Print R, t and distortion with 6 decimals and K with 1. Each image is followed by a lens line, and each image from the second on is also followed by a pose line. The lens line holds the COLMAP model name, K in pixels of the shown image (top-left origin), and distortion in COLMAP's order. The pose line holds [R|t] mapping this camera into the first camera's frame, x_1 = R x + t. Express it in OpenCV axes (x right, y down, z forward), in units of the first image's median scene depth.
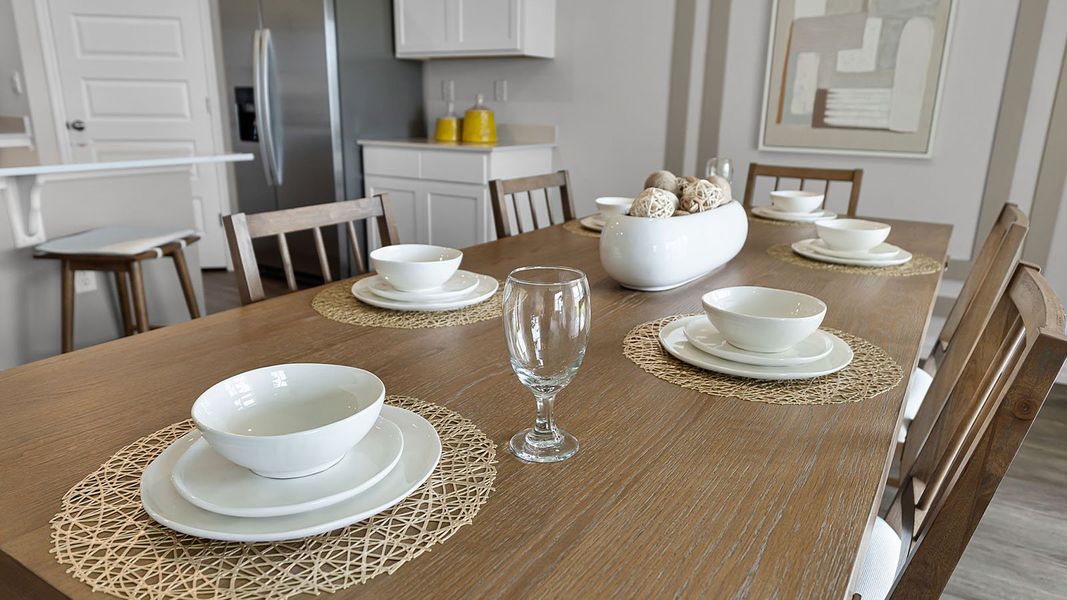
lens RADIAL K [[703.5, 0, 533.5], [0, 703.5, 300.0], [0, 0, 1]] dist [-0.002886, 0.000570]
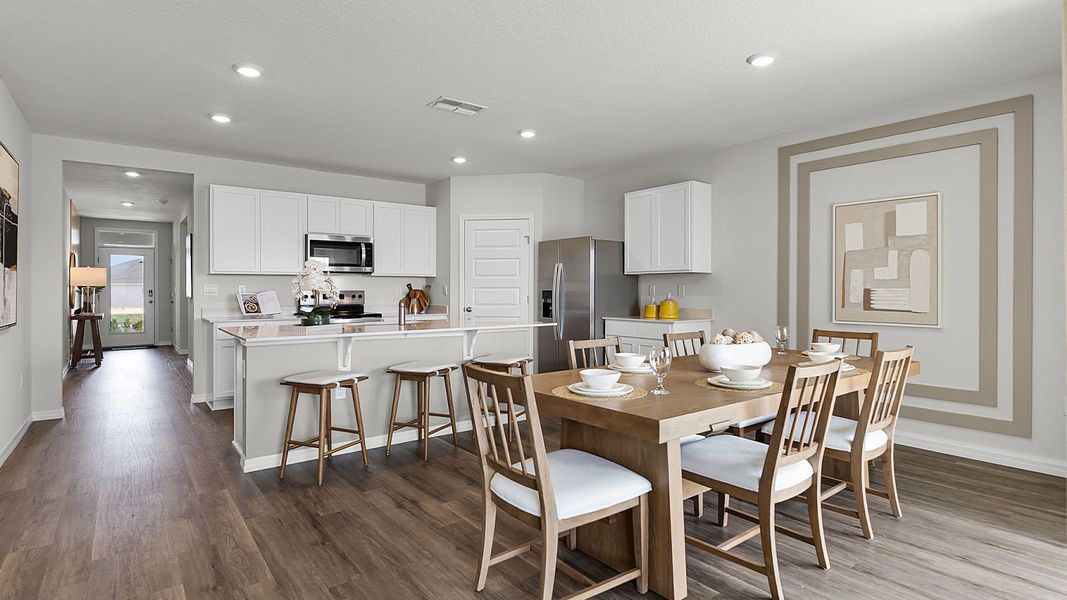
lens RADIAL K [[530.7, 0, 535.2], [0, 530.7, 289.8], [0, 0, 1]] dist [-0.000181, -0.000165]
pose [[0.939899, -0.015383, -0.341106, 0.072314], [-0.077706, 0.963136, -0.257550, 0.090551], [0.332493, 0.268576, 0.904055, -0.396095]]
